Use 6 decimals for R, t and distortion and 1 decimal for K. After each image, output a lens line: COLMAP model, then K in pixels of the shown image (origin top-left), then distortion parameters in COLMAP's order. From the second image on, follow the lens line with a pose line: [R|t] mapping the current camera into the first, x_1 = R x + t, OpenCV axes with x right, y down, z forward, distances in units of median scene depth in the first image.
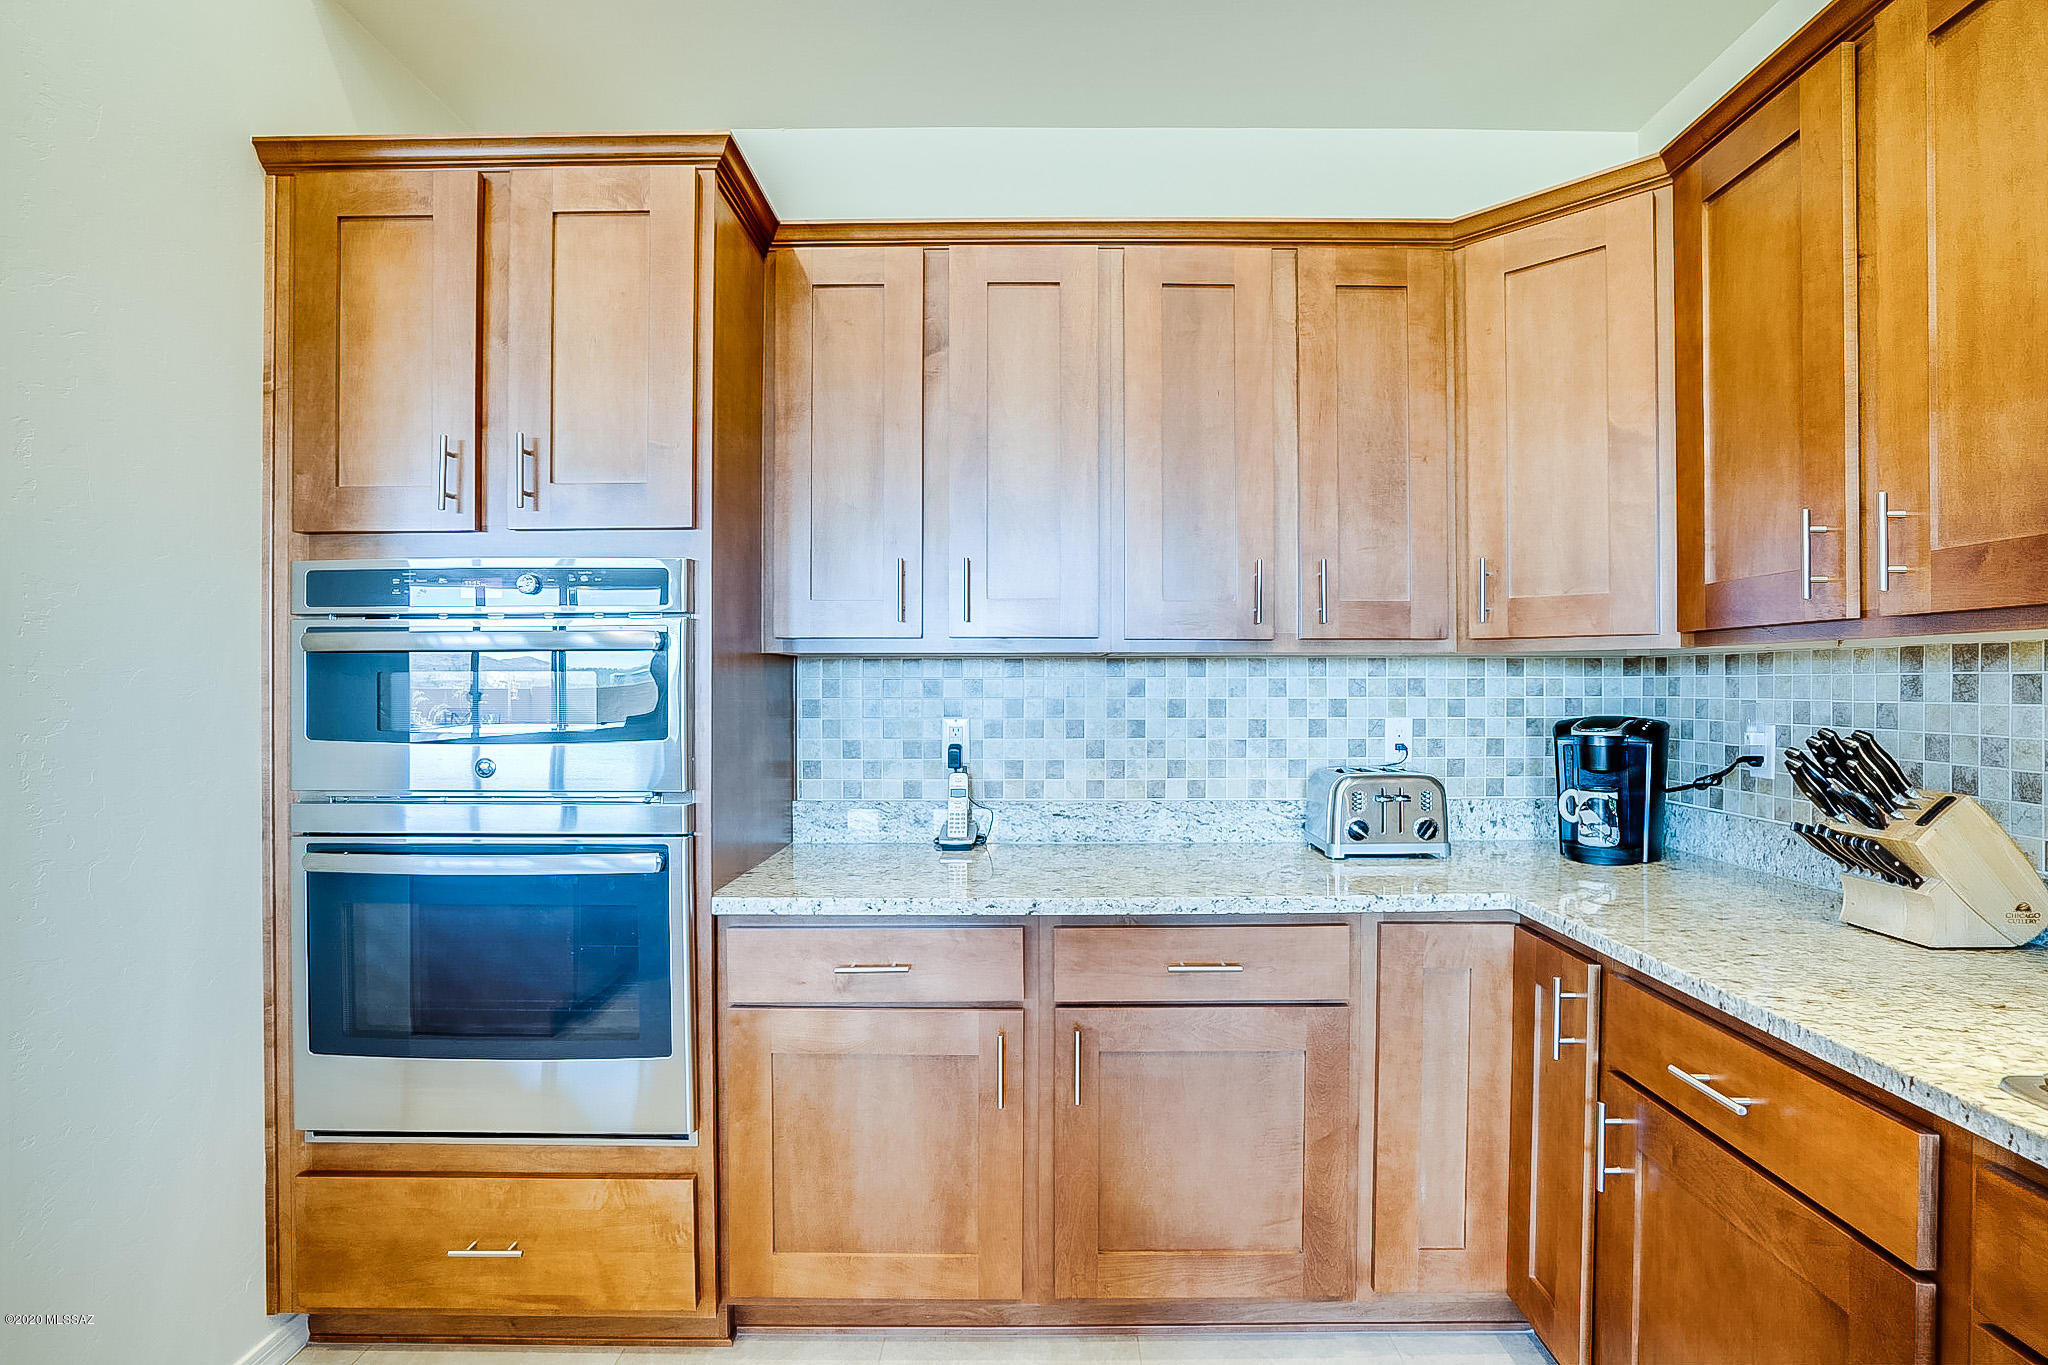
lens RADIAL K [[986.1, 0, 1041.5], [0, 986.1, 682.6], [0, 0, 1]] dist [-0.058972, 0.025716]
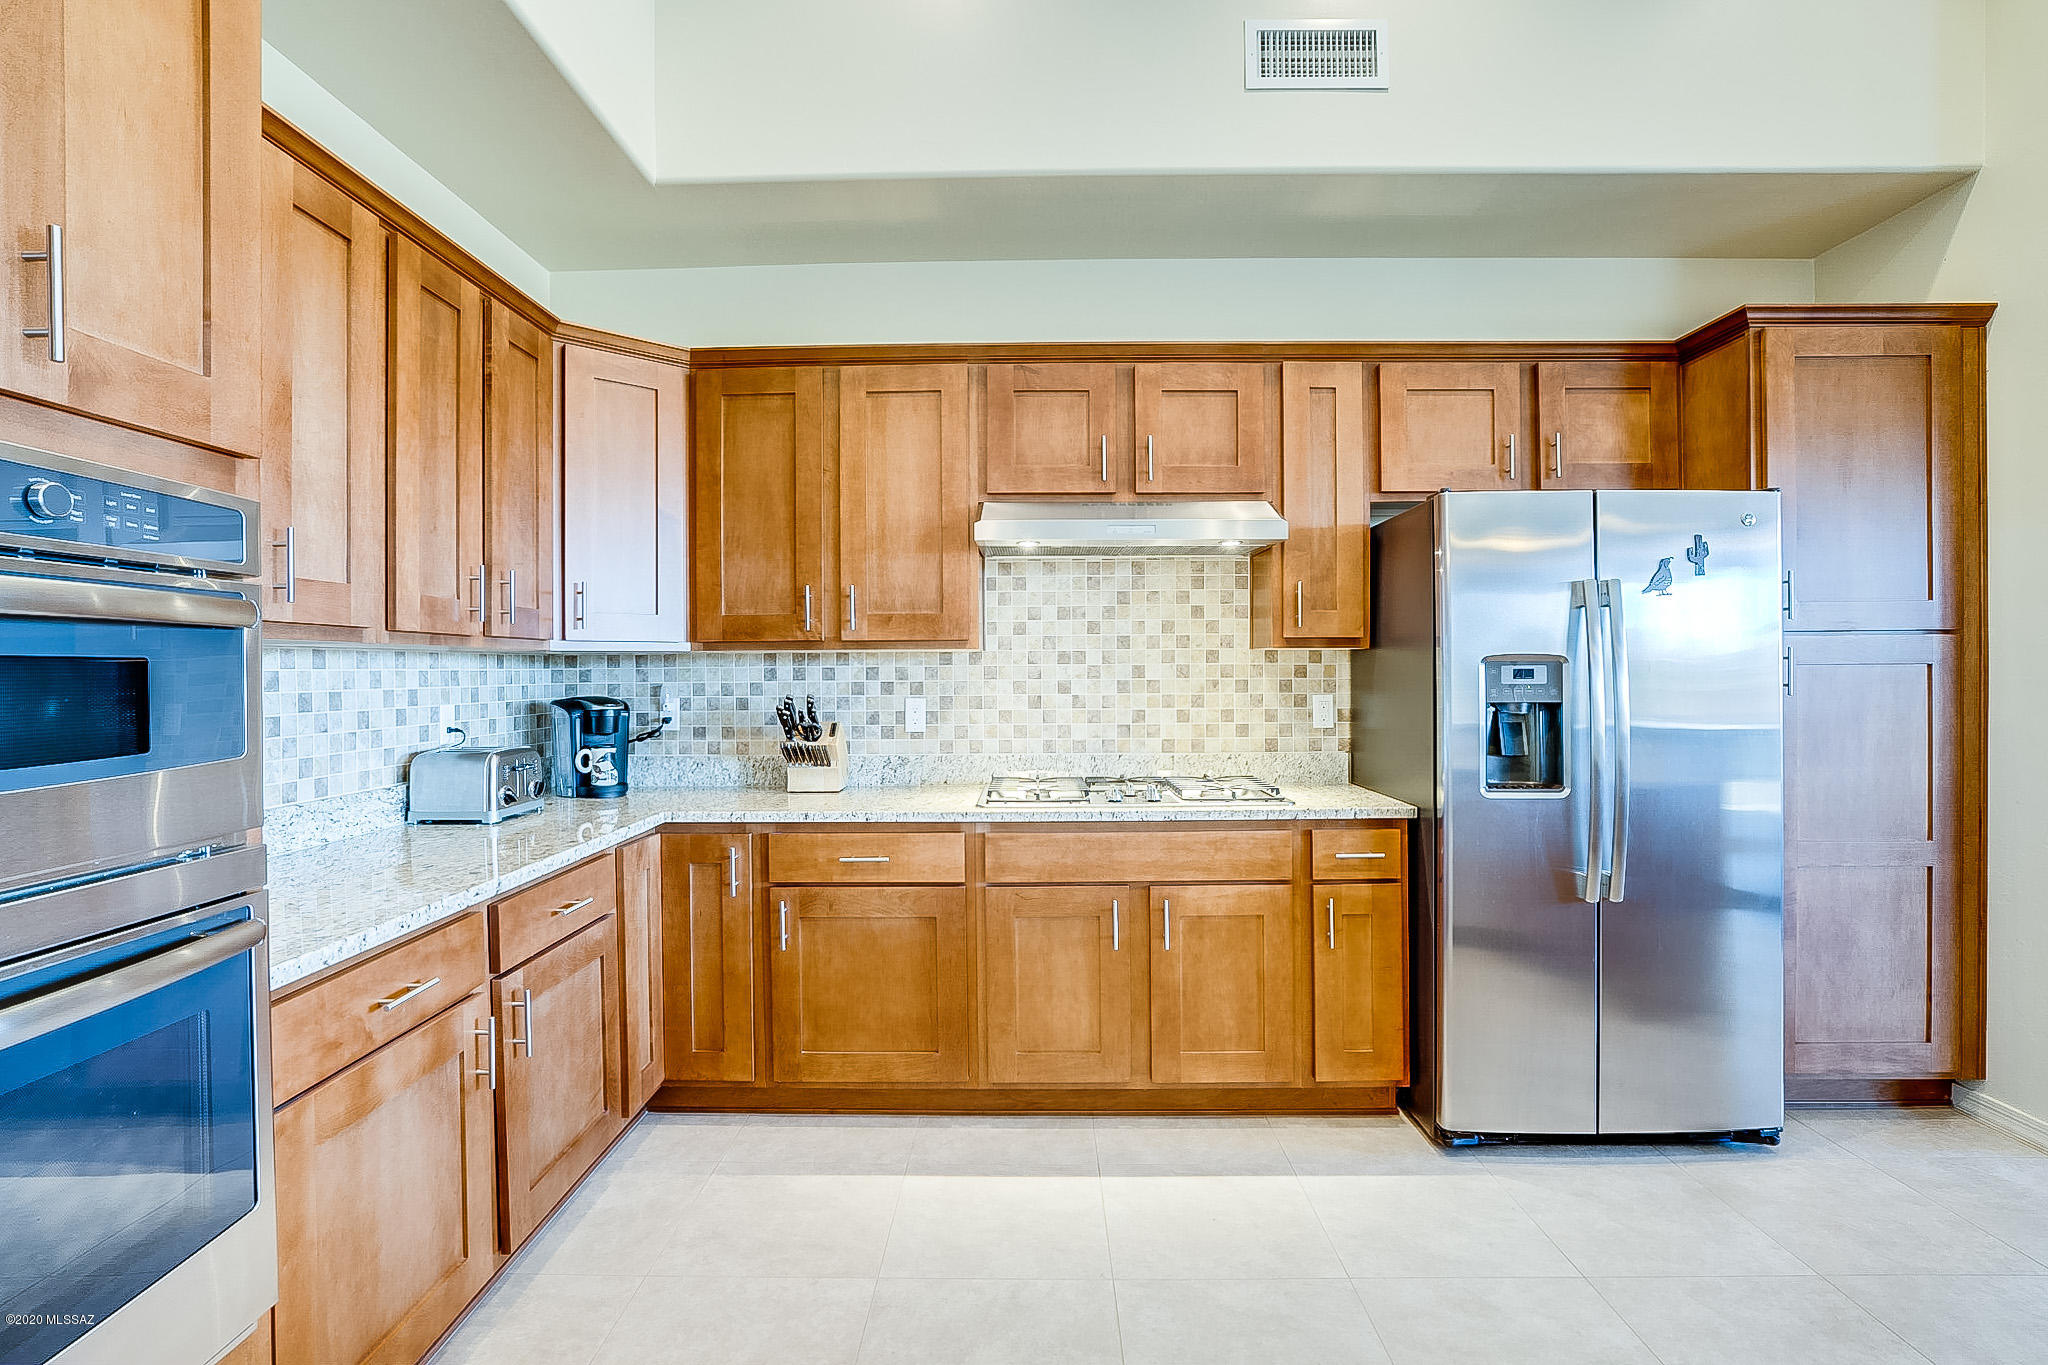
lens RADIAL K [[989.8, 0, 1017.0], [0, 989.8, 674.7], [0, 0, 1]] dist [-0.050736, 0.000568]
pose [[0.017409, -0.004618, 0.999838, -0.917670], [0.007799, 0.999960, 0.004483, 0.000910], [-0.999818, 0.007719, 0.017444, 0.375117]]
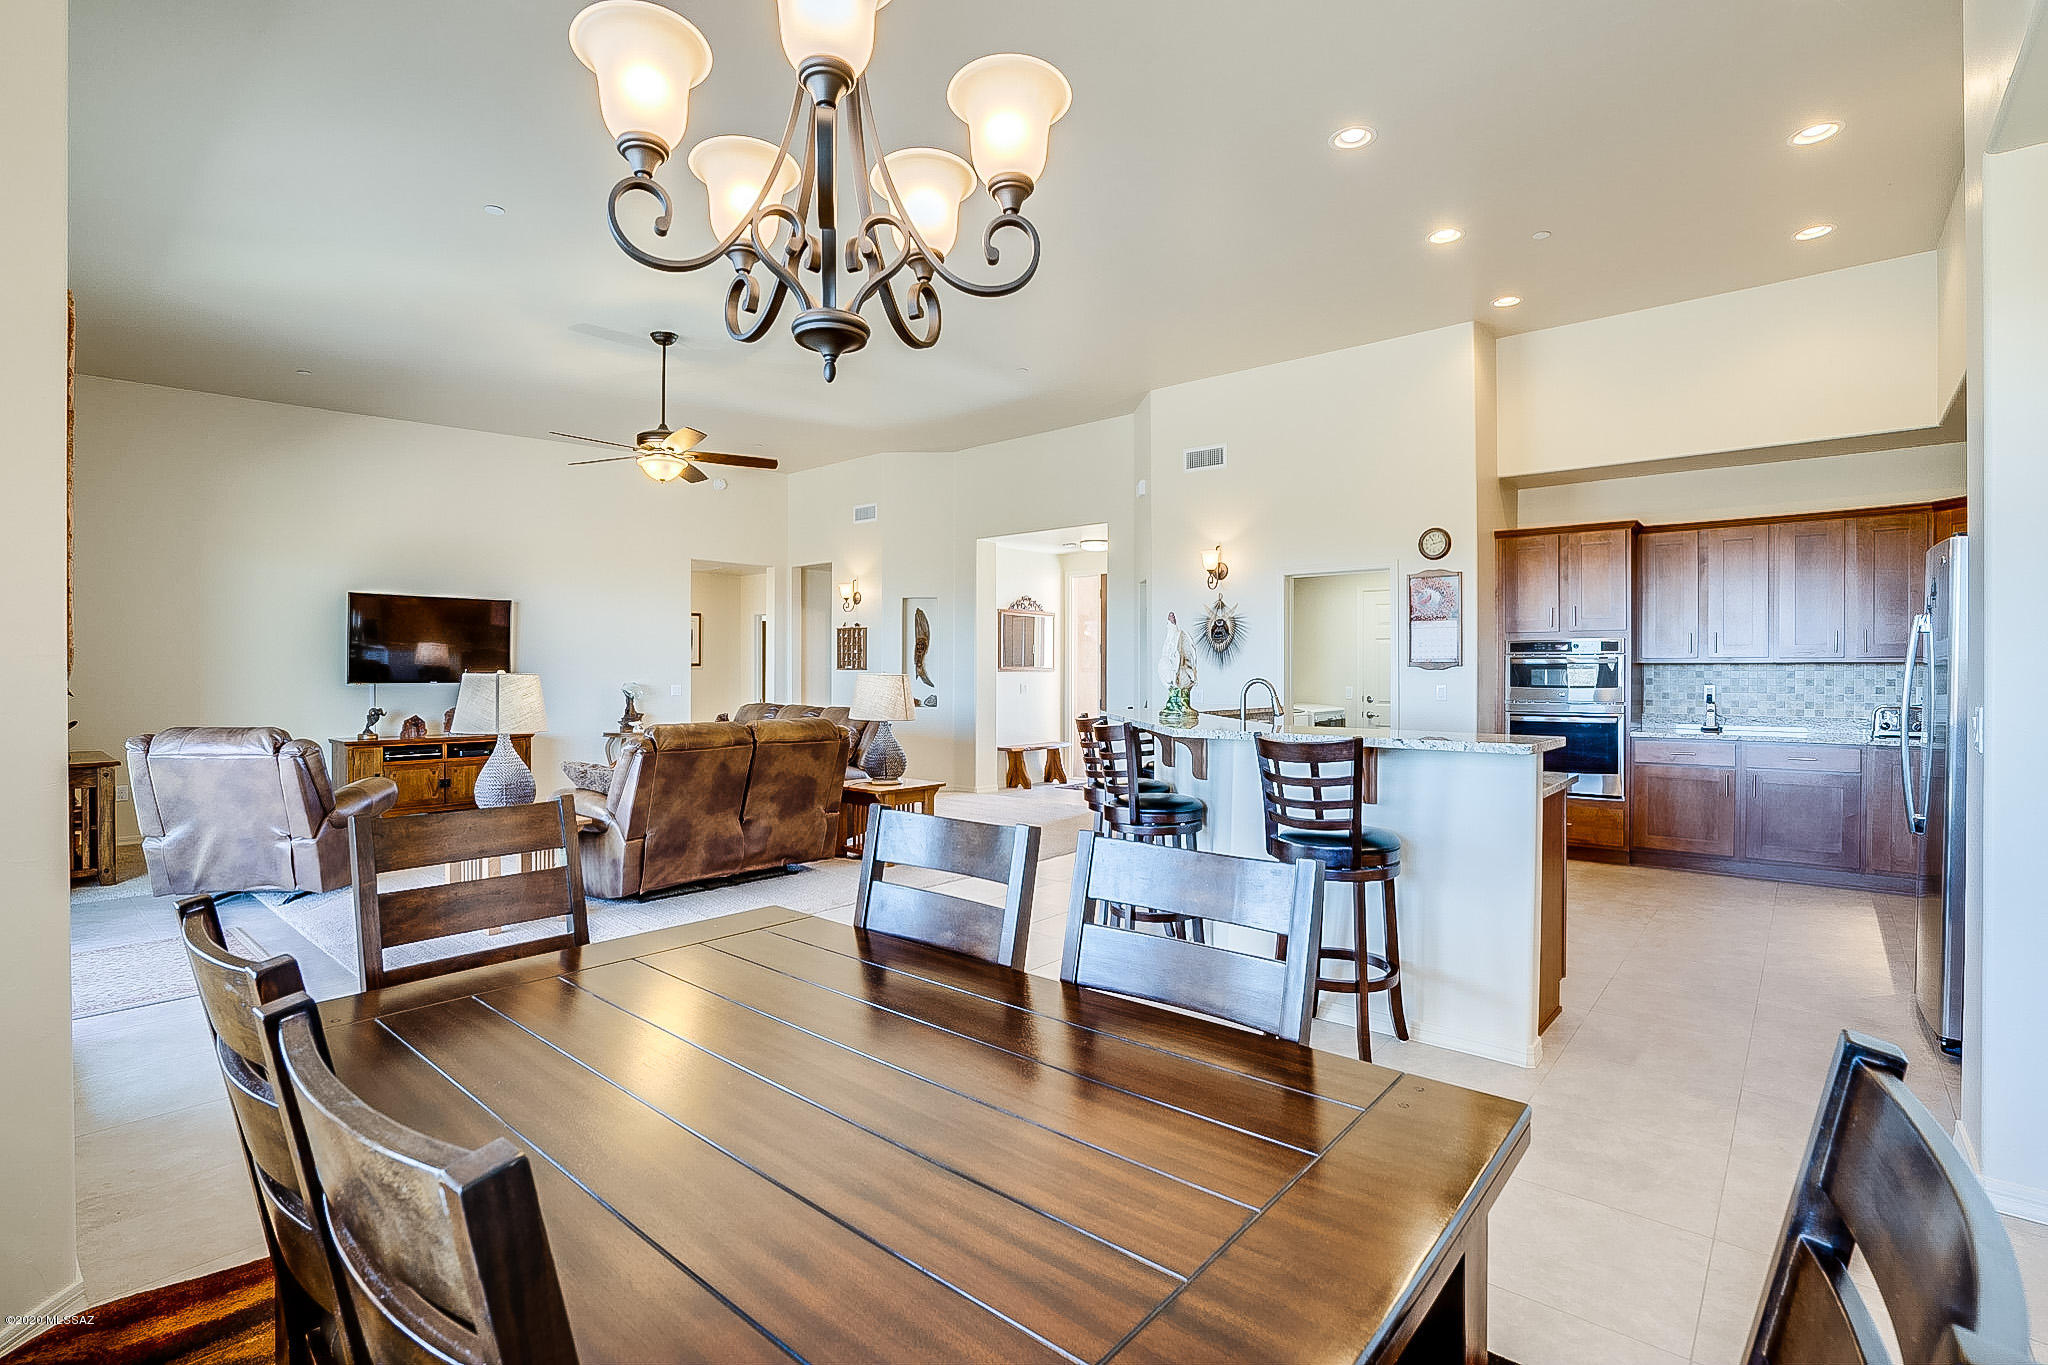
lens RADIAL K [[958.8, 0, 1021.7], [0, 958.8, 672.6], [0, 0, 1]] dist [-0.068358, 0.033384]
pose [[0.761193, 0.003141, -0.648518, 0.172539], [-0.002200, 0.999995, 0.002261, -0.001421], [0.648521, -0.000294, 0.761196, -2.745580]]
